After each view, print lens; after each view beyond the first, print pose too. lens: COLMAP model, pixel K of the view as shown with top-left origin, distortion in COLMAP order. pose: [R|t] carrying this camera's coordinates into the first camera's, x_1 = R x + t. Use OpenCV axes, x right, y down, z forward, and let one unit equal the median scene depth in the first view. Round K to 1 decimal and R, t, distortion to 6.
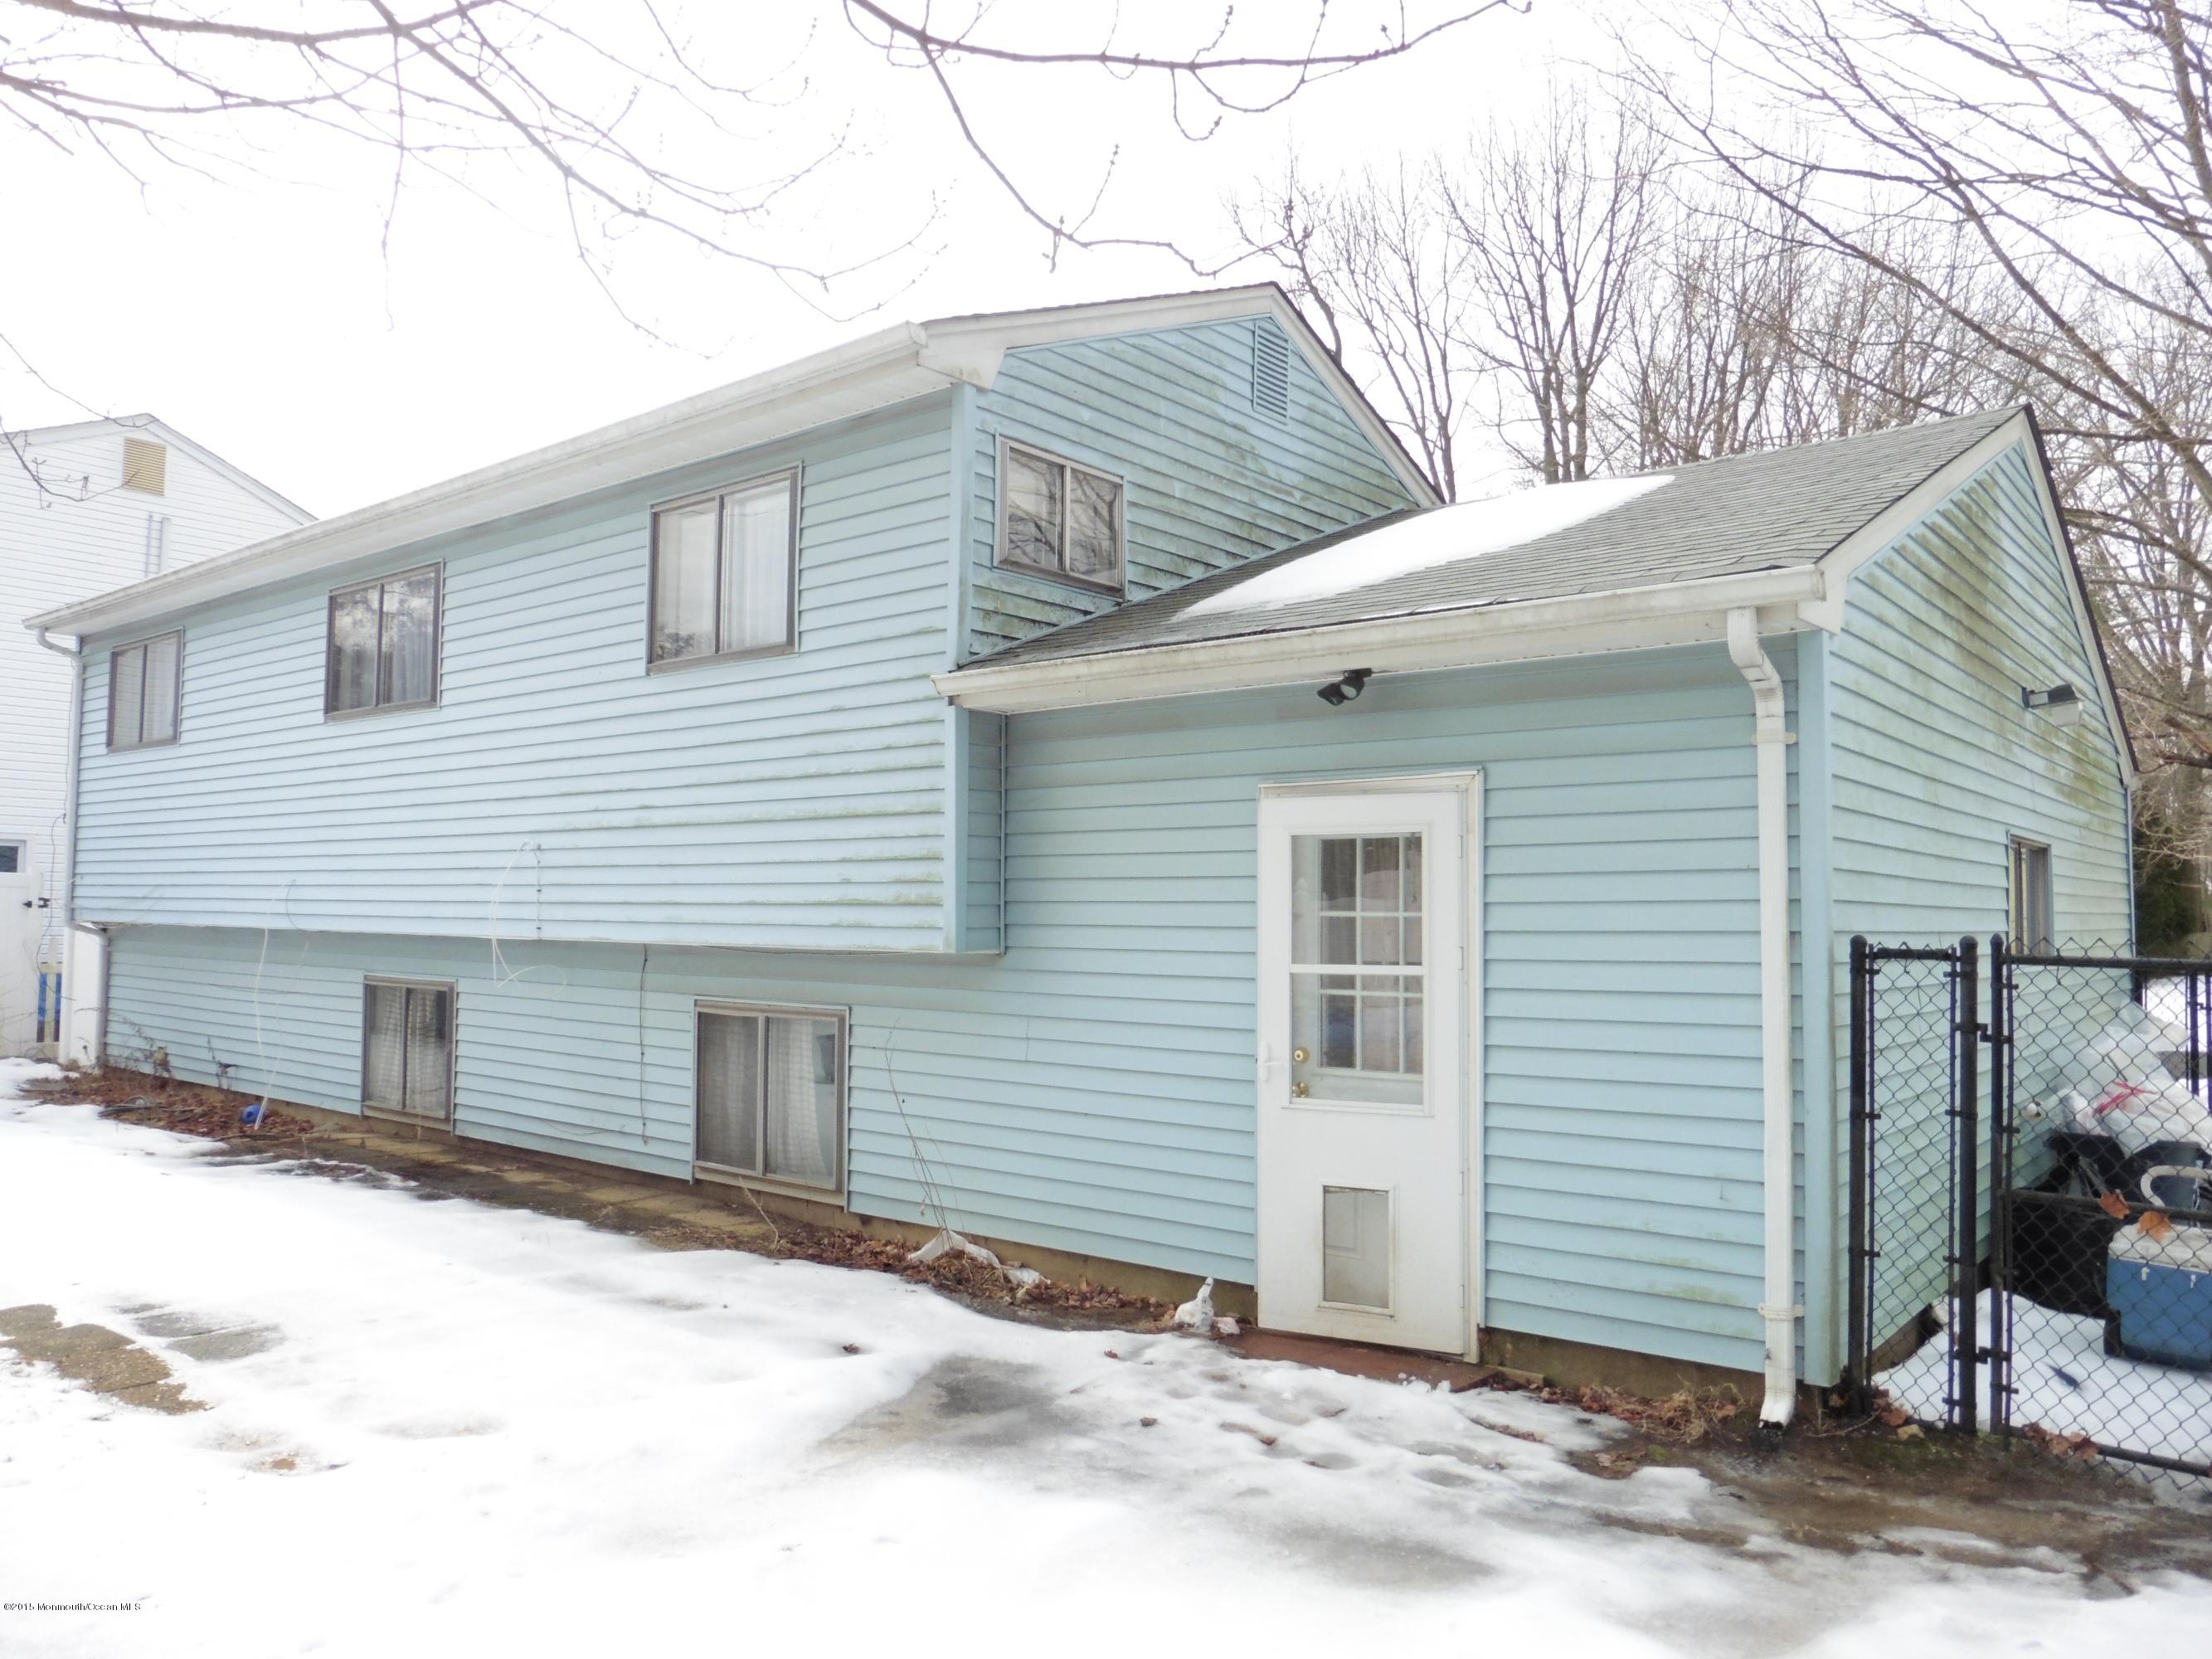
lens RADIAL K [[1604.1, 0, 1103.9], [0, 1604.1, 833.4], [0, 0, 1]] dist [-0.071785, 0.057144]
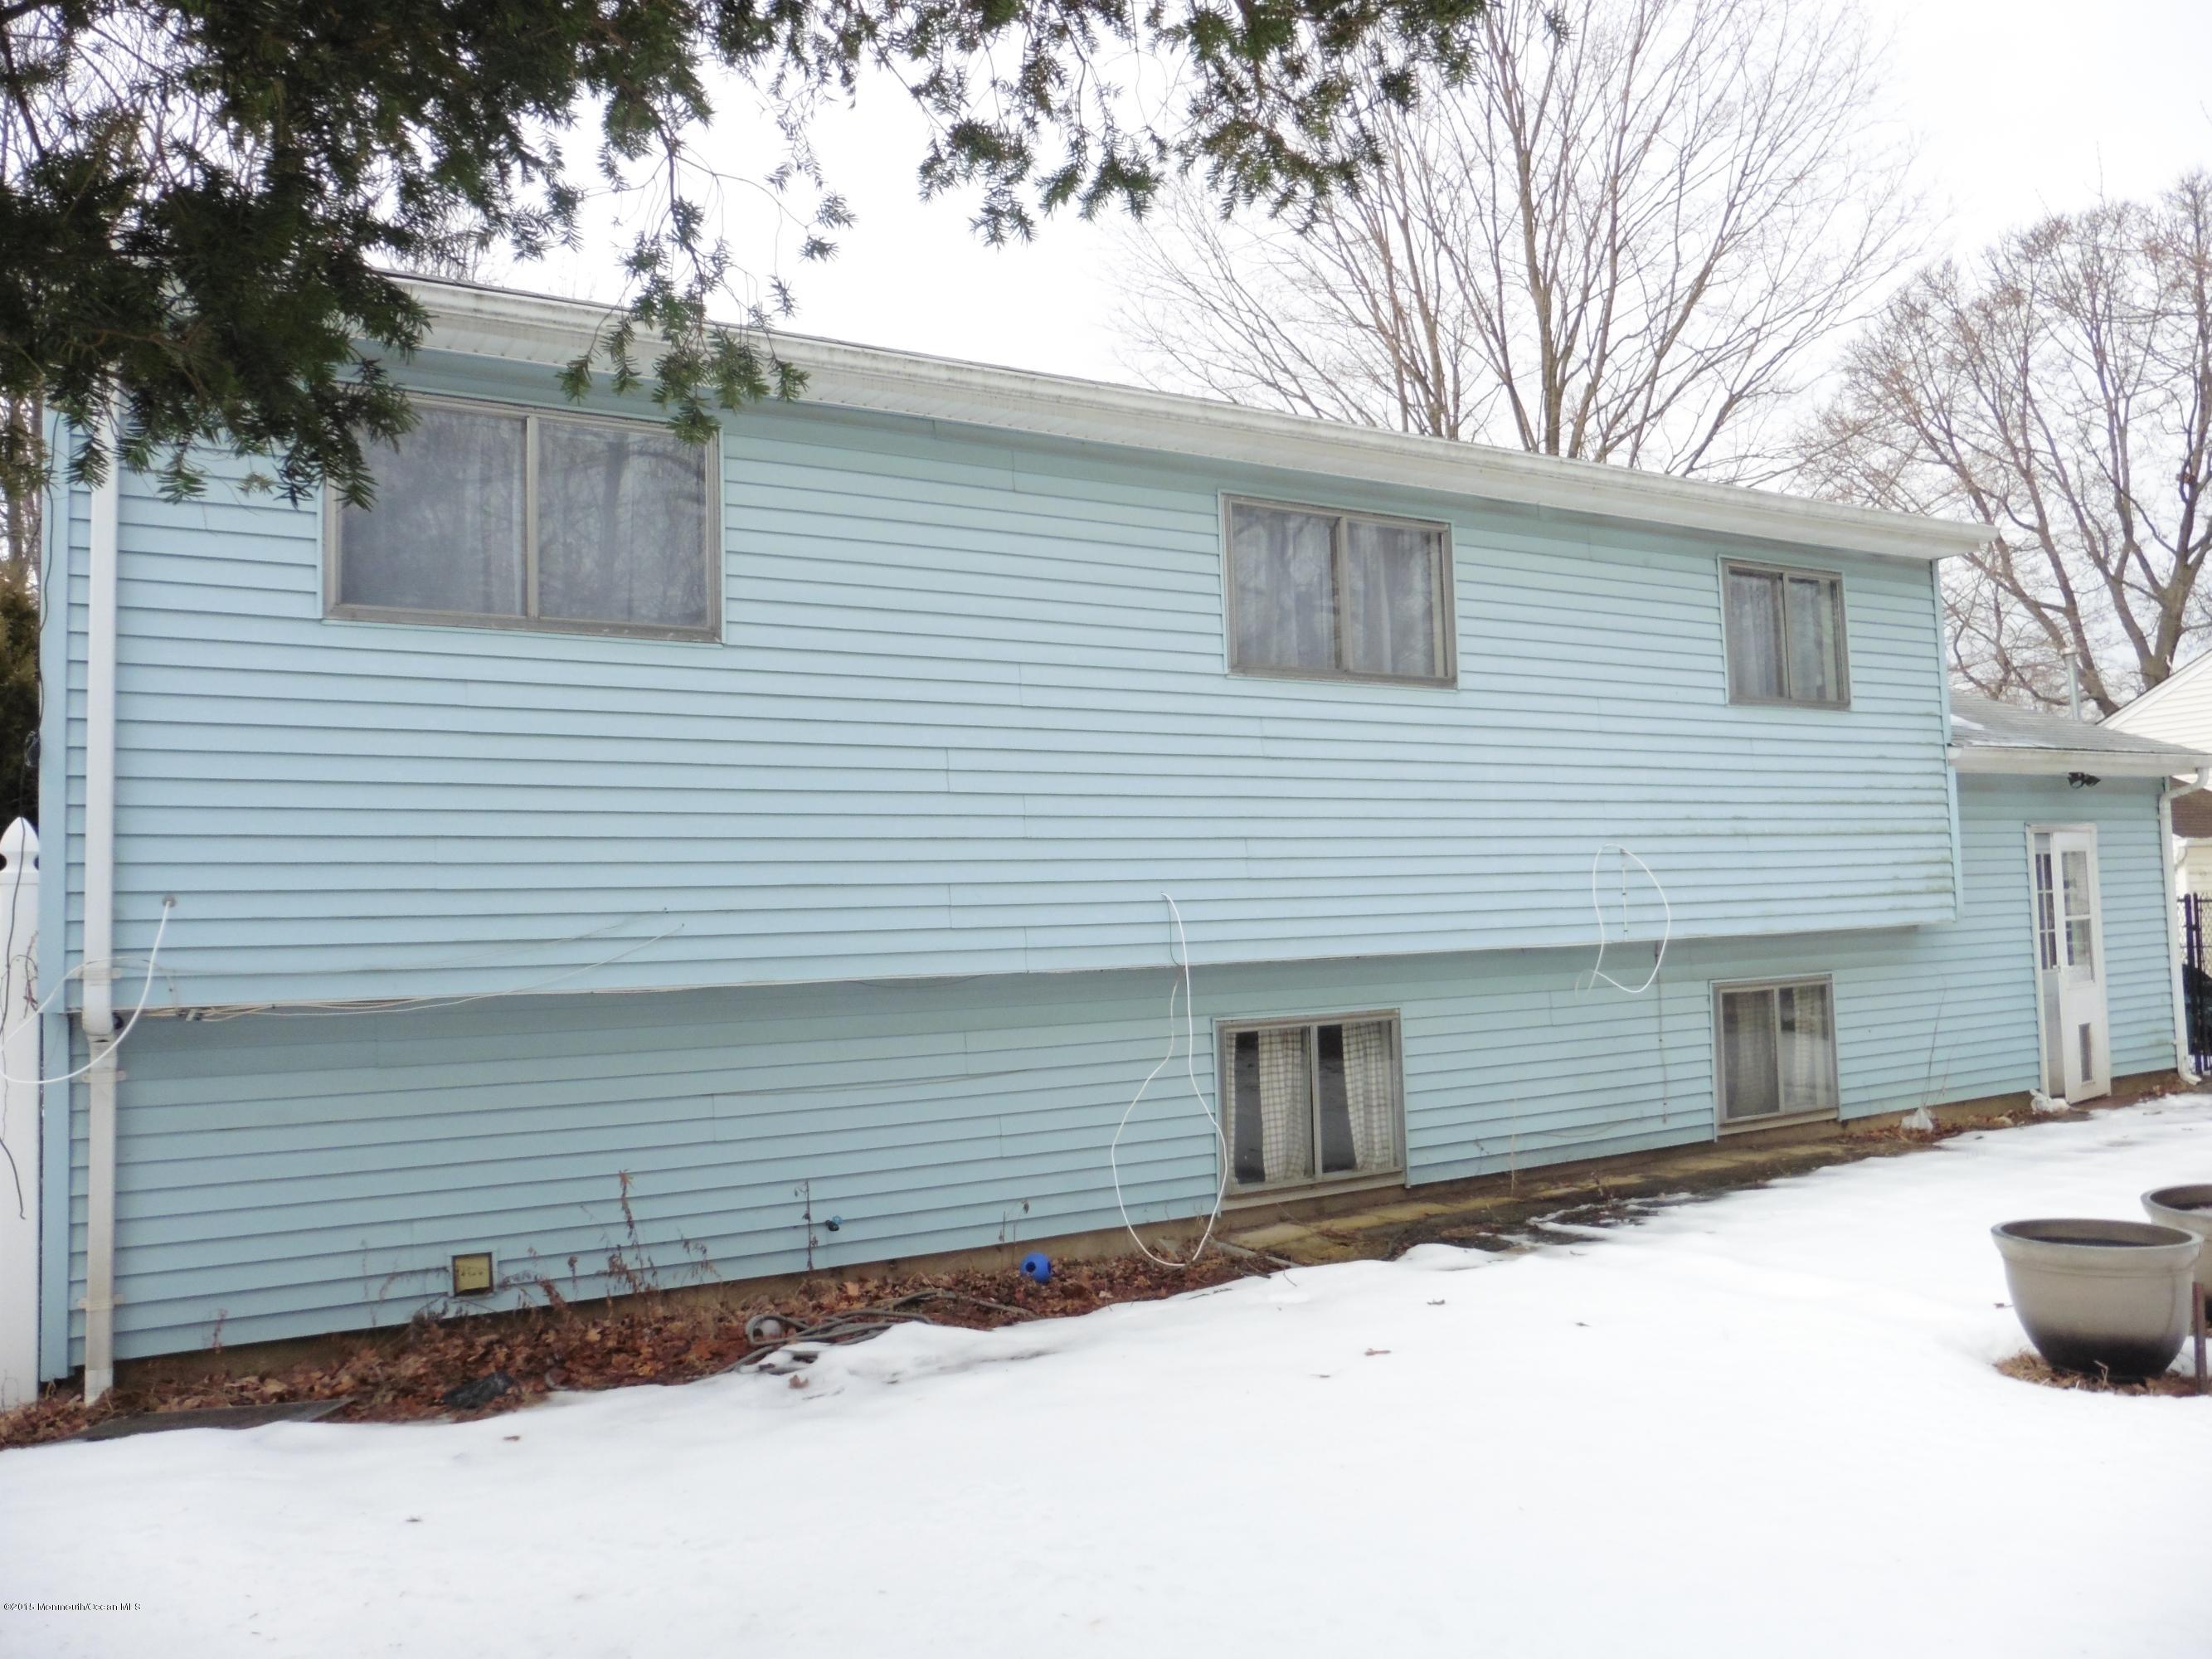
lens RADIAL K [[1604.1, 0, 1103.2], [0, 1604.1, 819.2], [0, 0, 1]] dist [-0.071785, 0.057144]
pose [[0.364347, 0.034104, 0.930639, -1.504602], [-0.010287, 0.999416, -0.032597, 0.026239], [-0.931207, 0.002304, 0.364484, 0.990301]]
